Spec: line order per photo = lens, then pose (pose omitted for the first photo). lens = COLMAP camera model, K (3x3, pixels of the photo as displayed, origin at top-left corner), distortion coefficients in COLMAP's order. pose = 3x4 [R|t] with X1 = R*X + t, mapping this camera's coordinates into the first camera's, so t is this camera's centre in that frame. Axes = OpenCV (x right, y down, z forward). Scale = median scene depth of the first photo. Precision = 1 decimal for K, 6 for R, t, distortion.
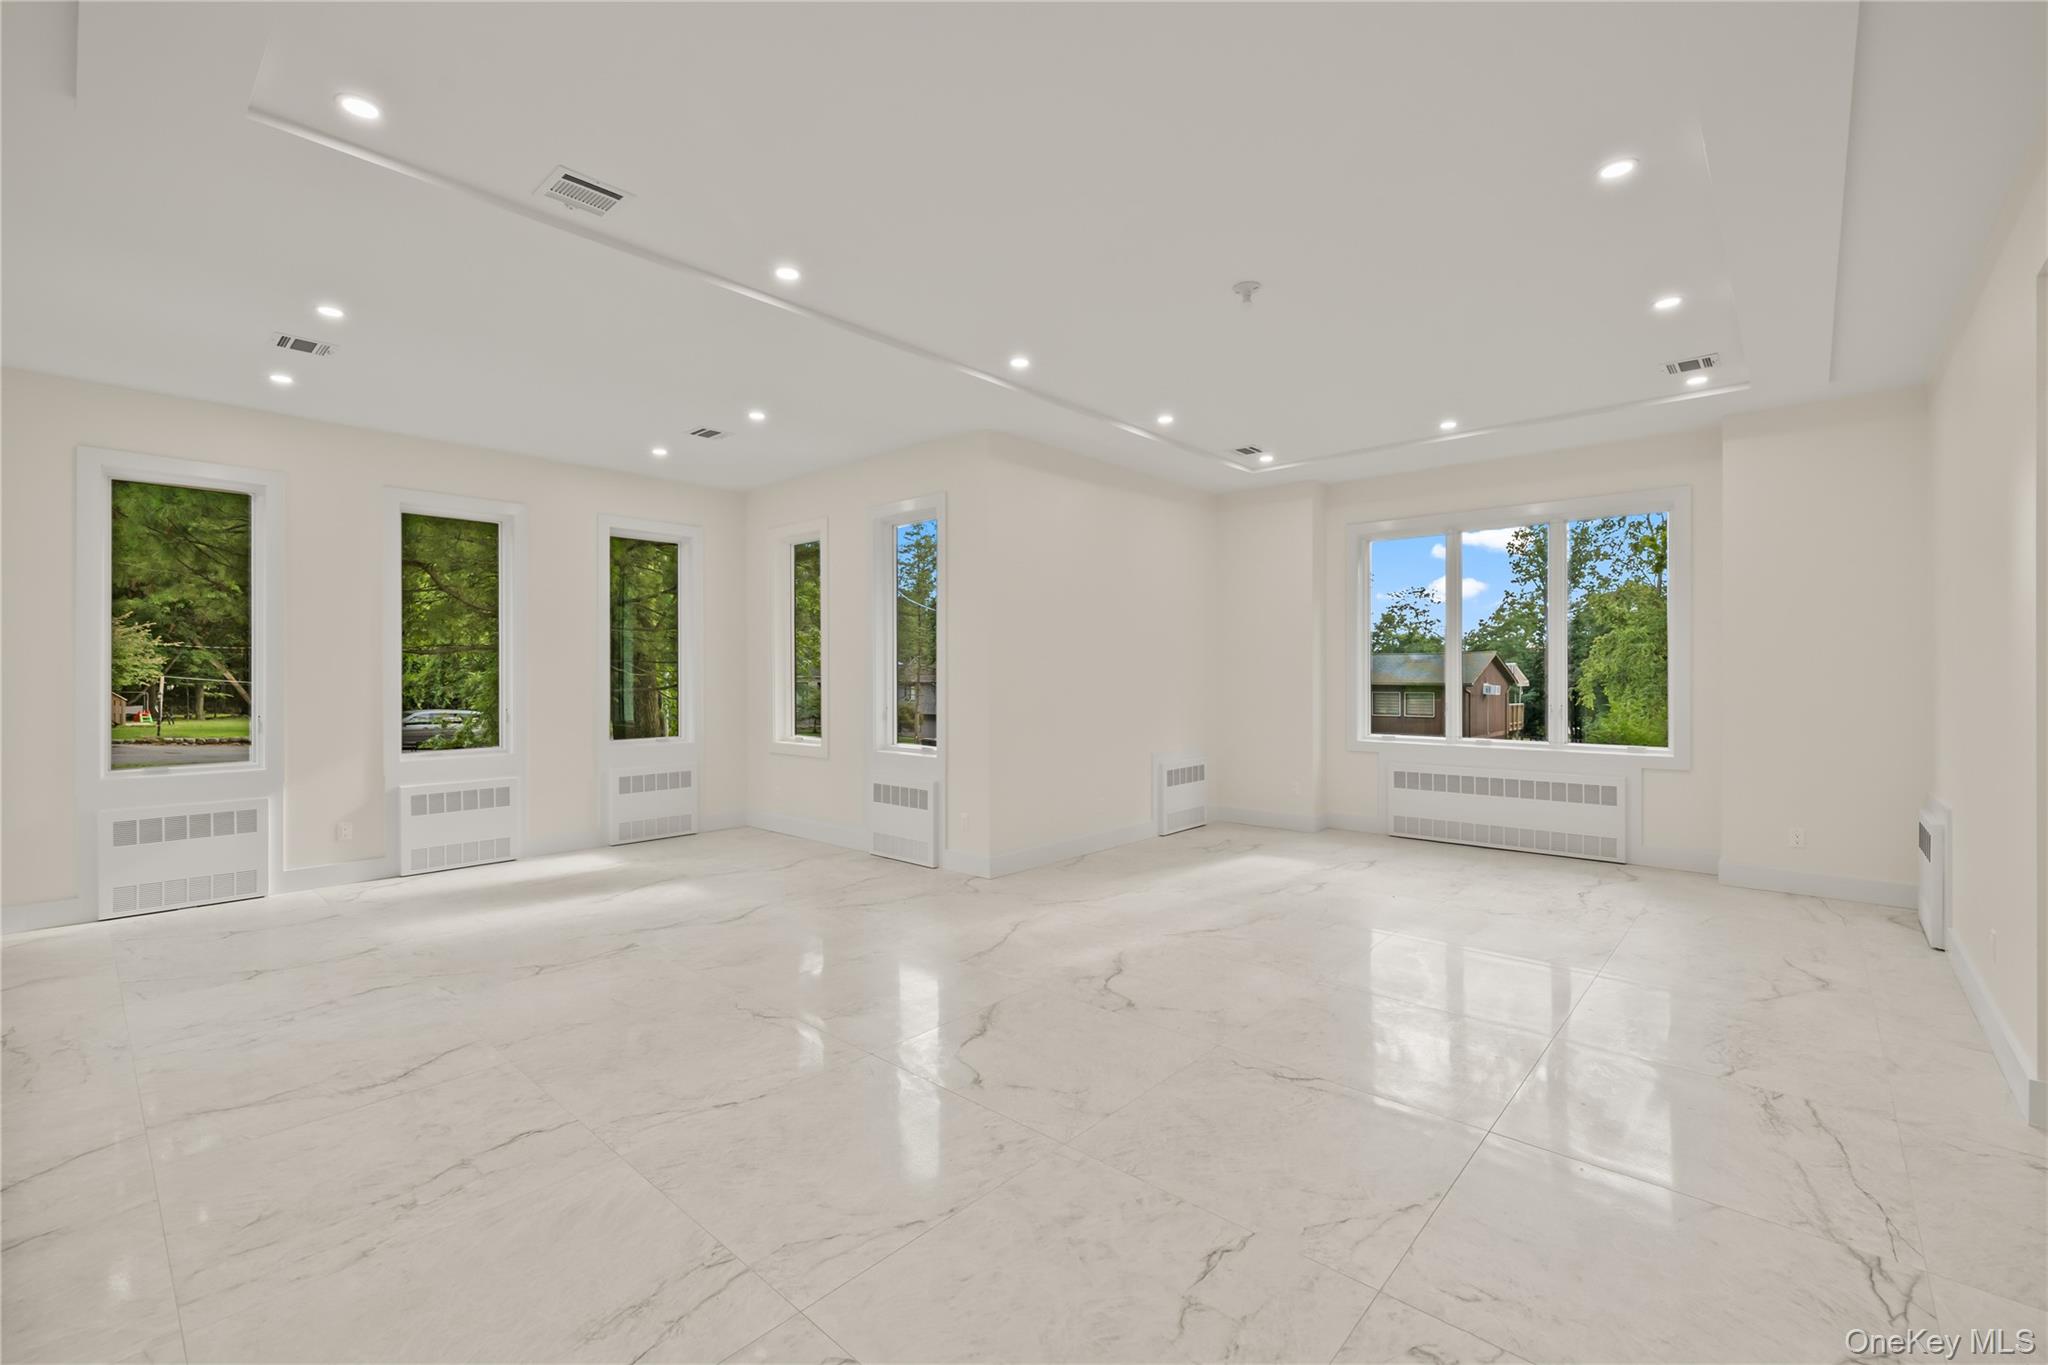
lens RADIAL K [[868.8, 0, 1017.4], [0, 868.8, 678.4], [0, 0, 1]] dist [-0.000236, 0.000095]
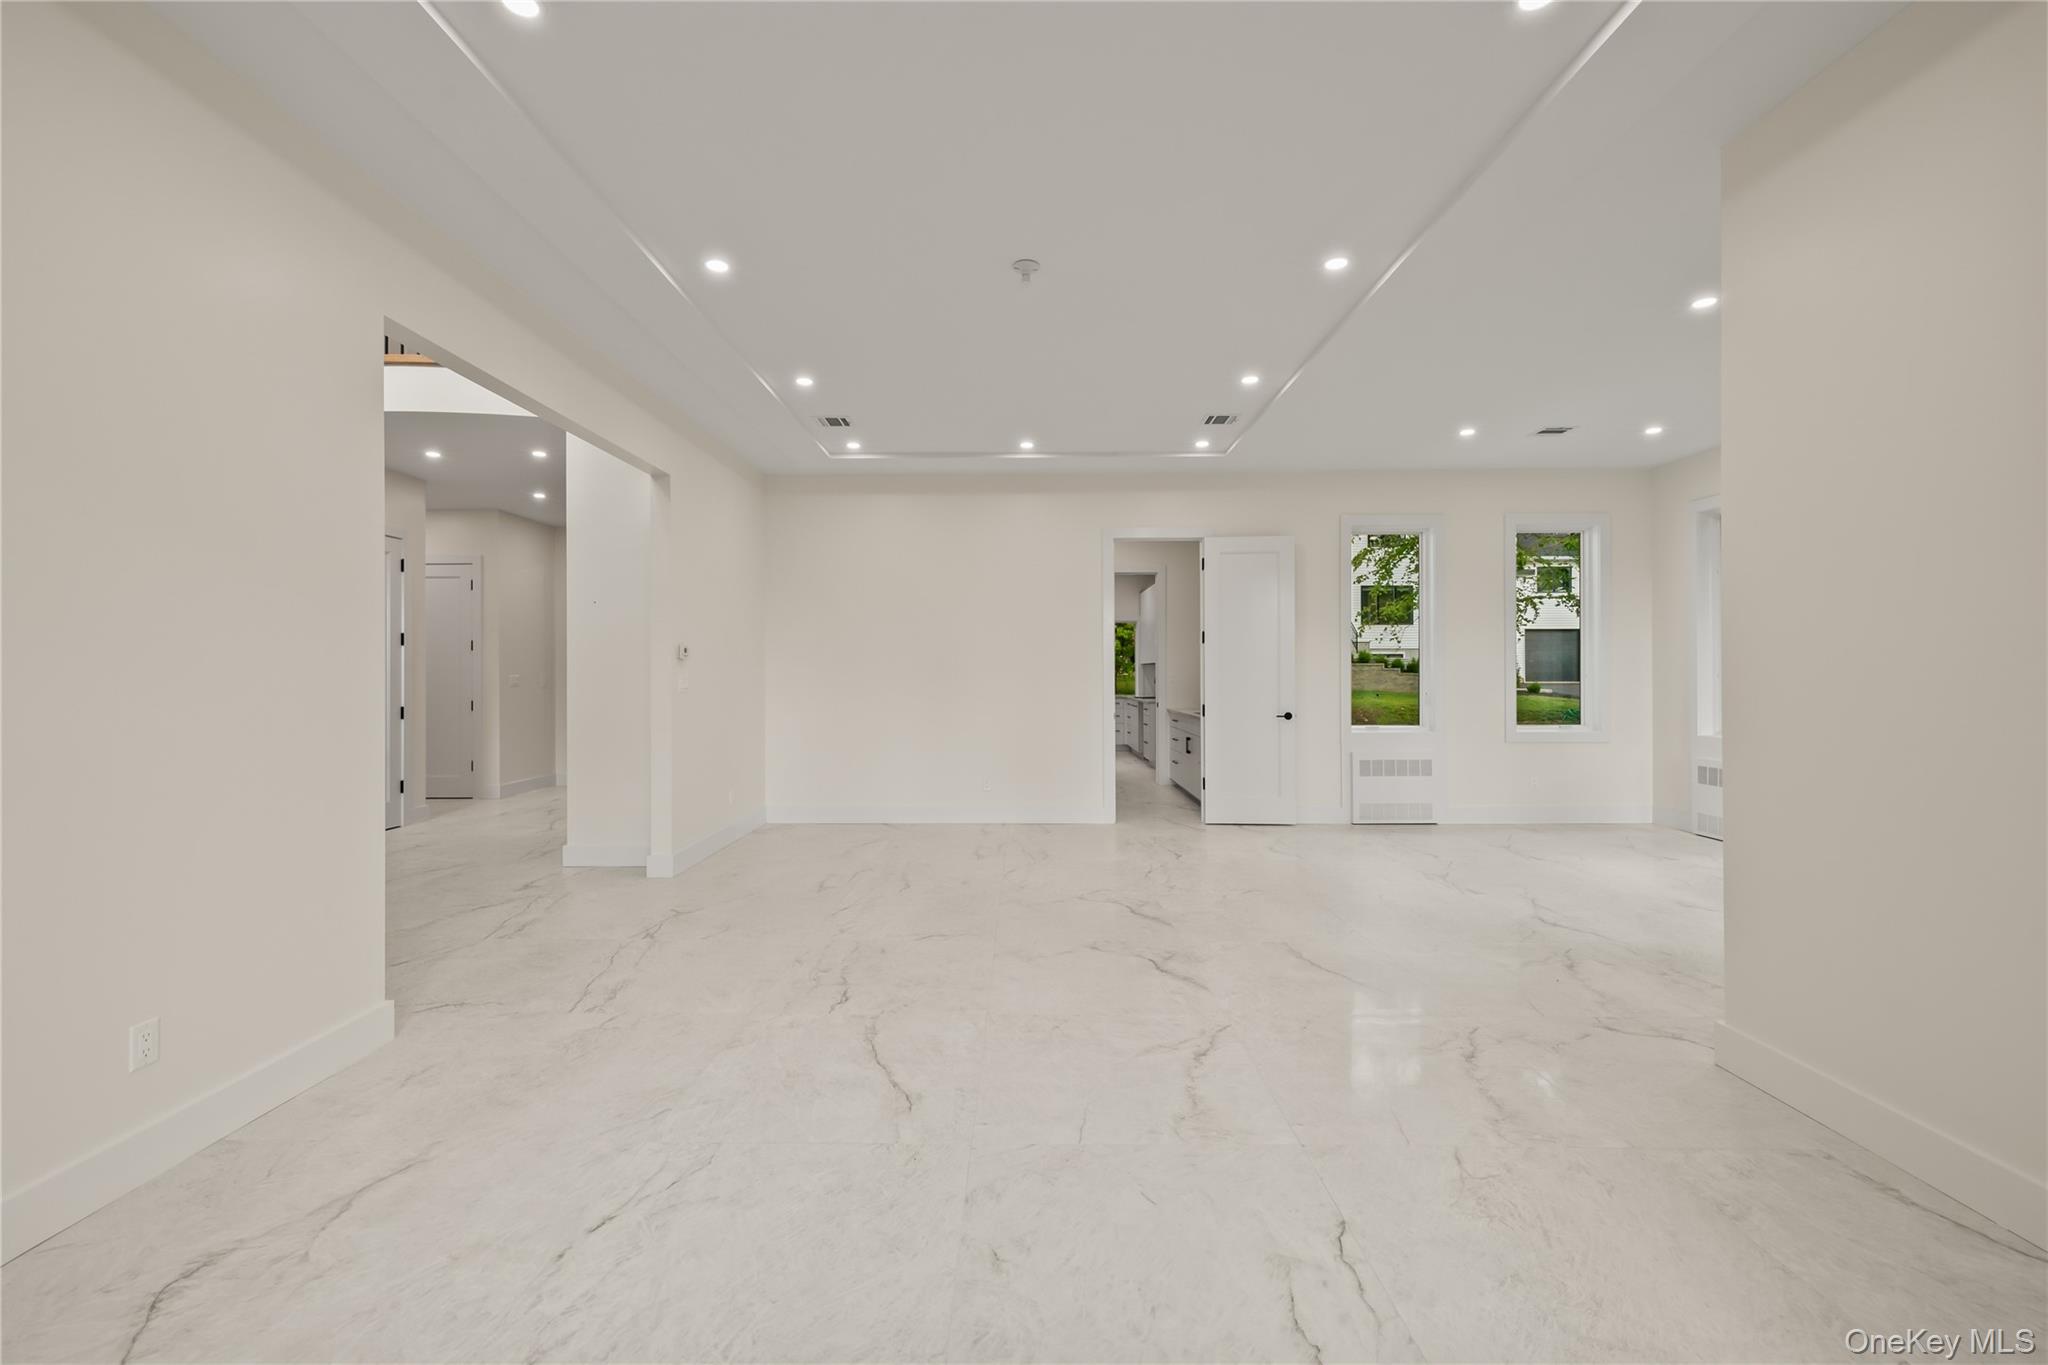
lens RADIAL K [[862.6, 0, 1013.3], [0, 862.6, 666.4], [0, 0, 1]] dist [0.000168, -0.000142]
pose [[-0.749965, 0.000528, -0.661477, 0.547653], [0.001791, 0.999998, -0.001231, 0.004658], [0.661475, -0.002108, -0.749965, 1.018723]]
